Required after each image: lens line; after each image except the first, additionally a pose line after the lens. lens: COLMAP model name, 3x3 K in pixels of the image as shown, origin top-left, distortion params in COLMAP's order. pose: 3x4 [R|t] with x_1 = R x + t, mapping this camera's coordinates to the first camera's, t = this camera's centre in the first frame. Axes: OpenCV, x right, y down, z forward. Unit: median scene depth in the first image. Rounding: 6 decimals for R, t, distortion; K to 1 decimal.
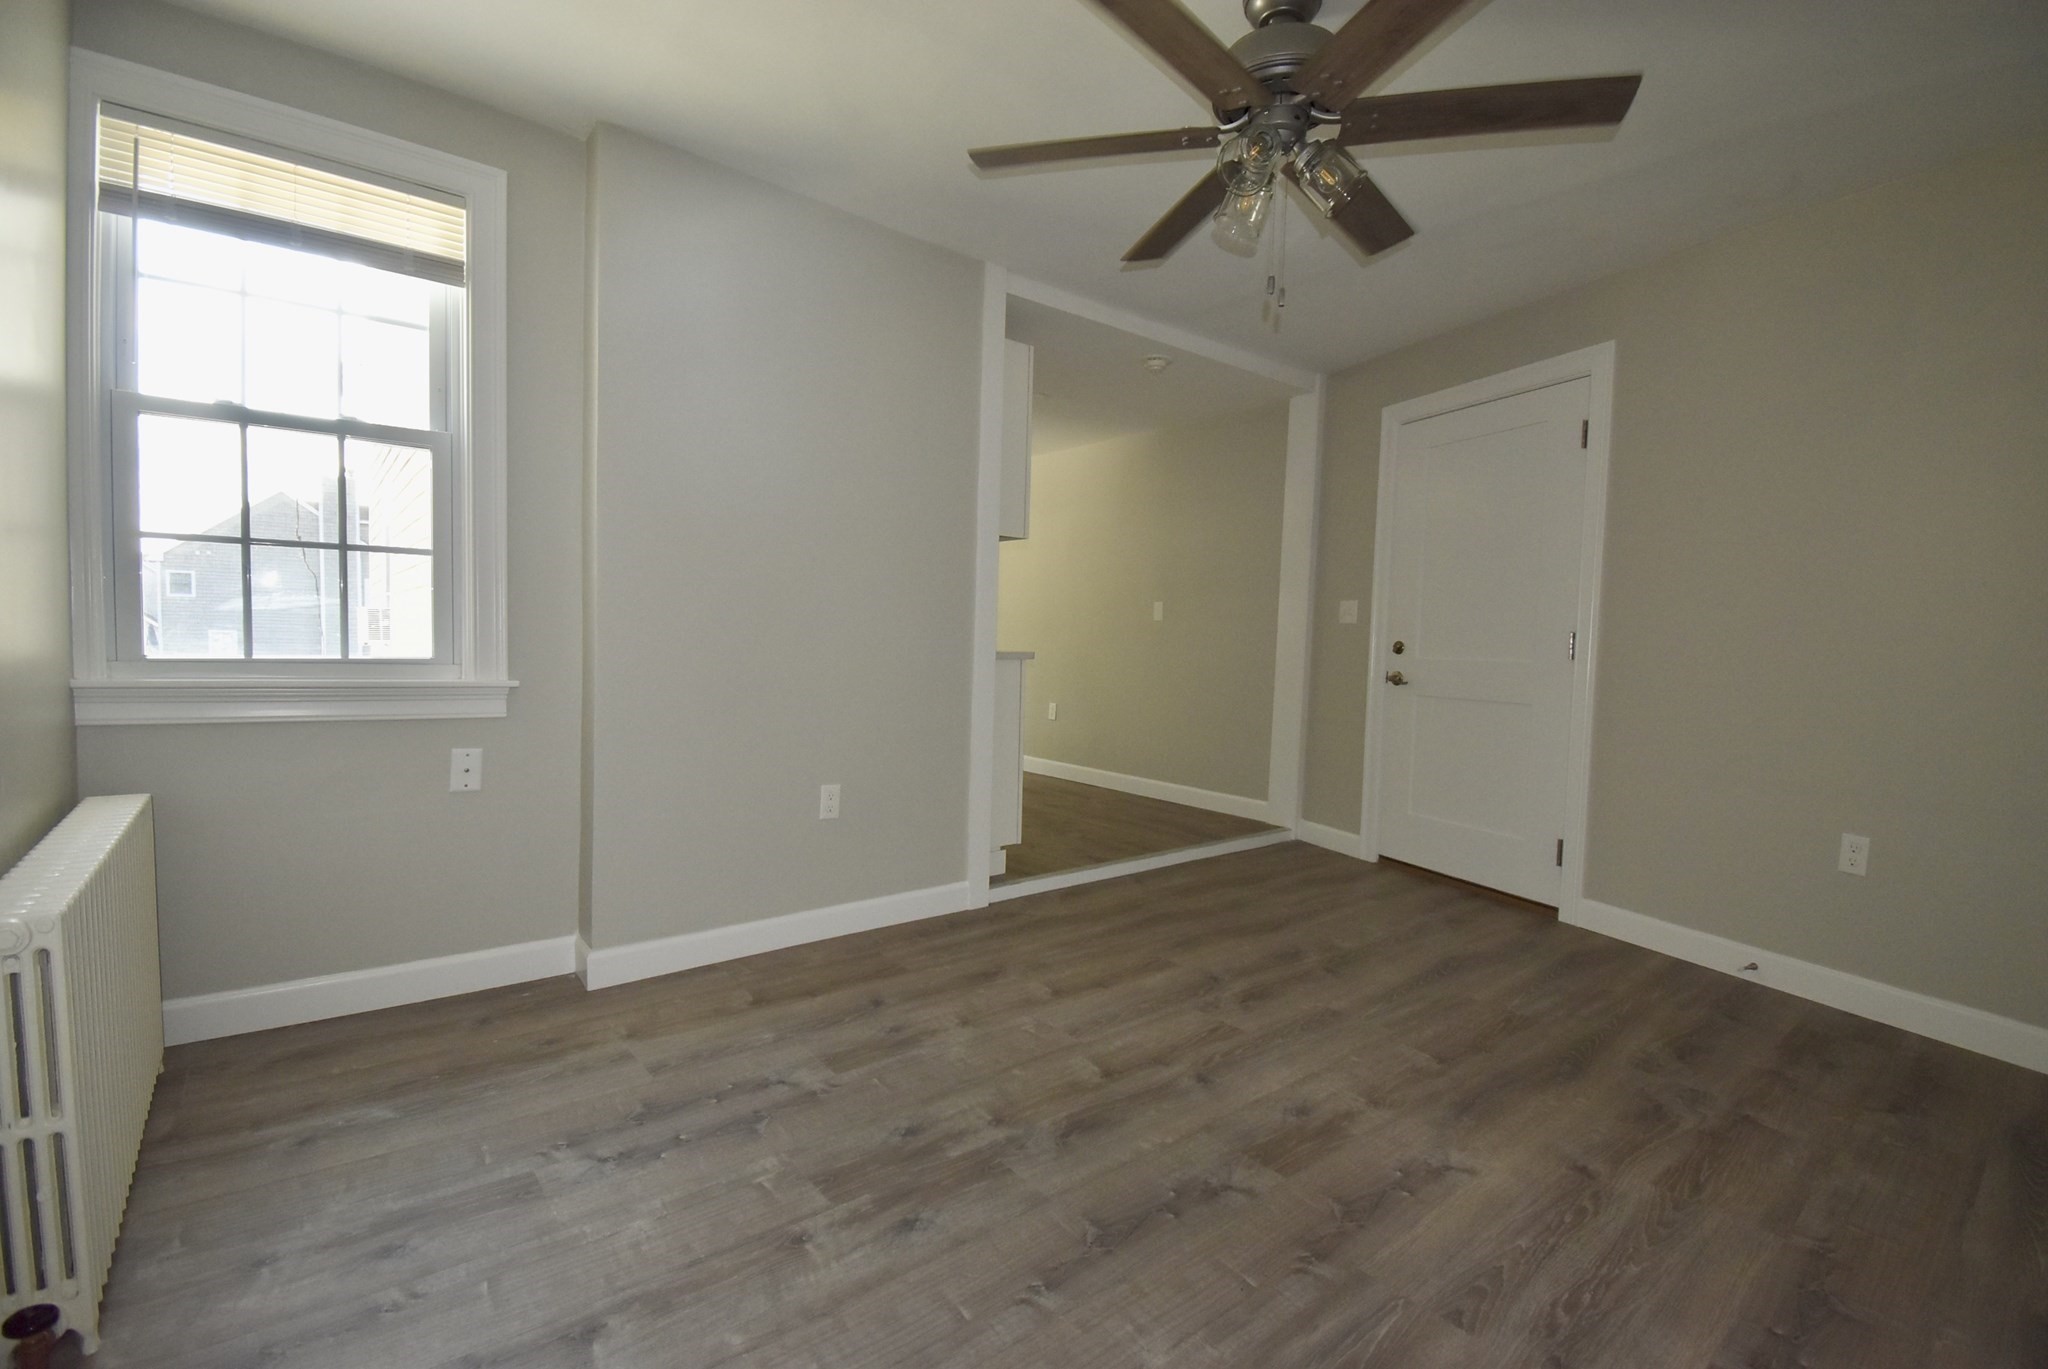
lens RADIAL K [[904.0, 0, 1029.0], [0, 904.0, 691.8], [0, 0, 1]] dist [0.017742, -0.021915]
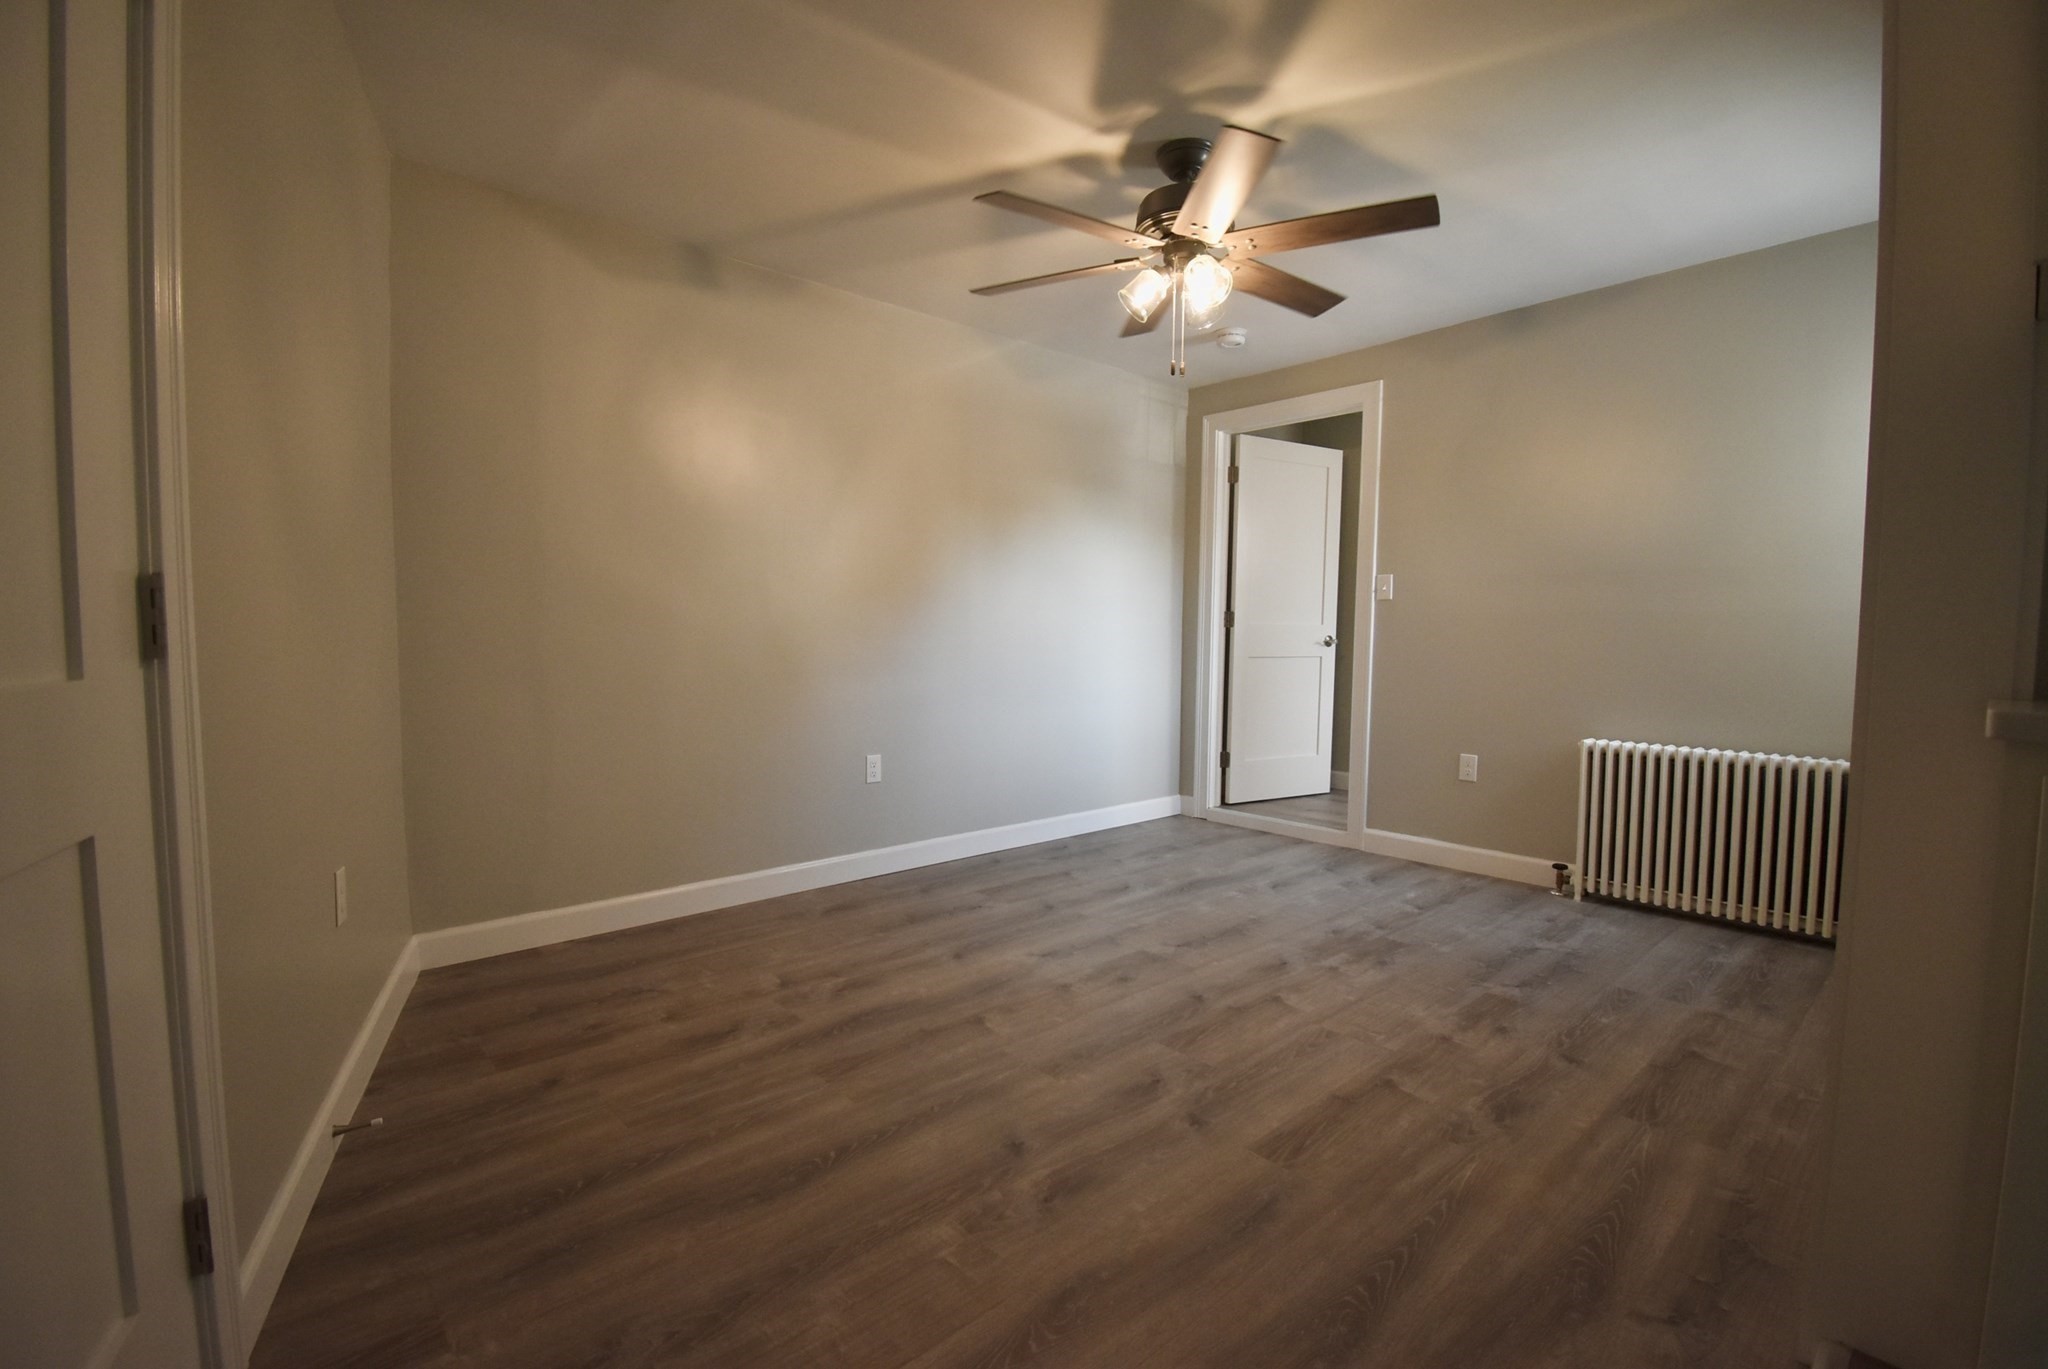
lens RADIAL K [[904.0, 0, 1029.0], [0, 904.0, 691.8], [0, 0, 1]] dist [0.017742, -0.021915]
pose [[-0.998052, -0.033330, -0.052736, 0.488443], [-0.039835, 0.991034, 0.127531, -0.121195], [0.048013, 0.129384, -0.990432, 2.110992]]
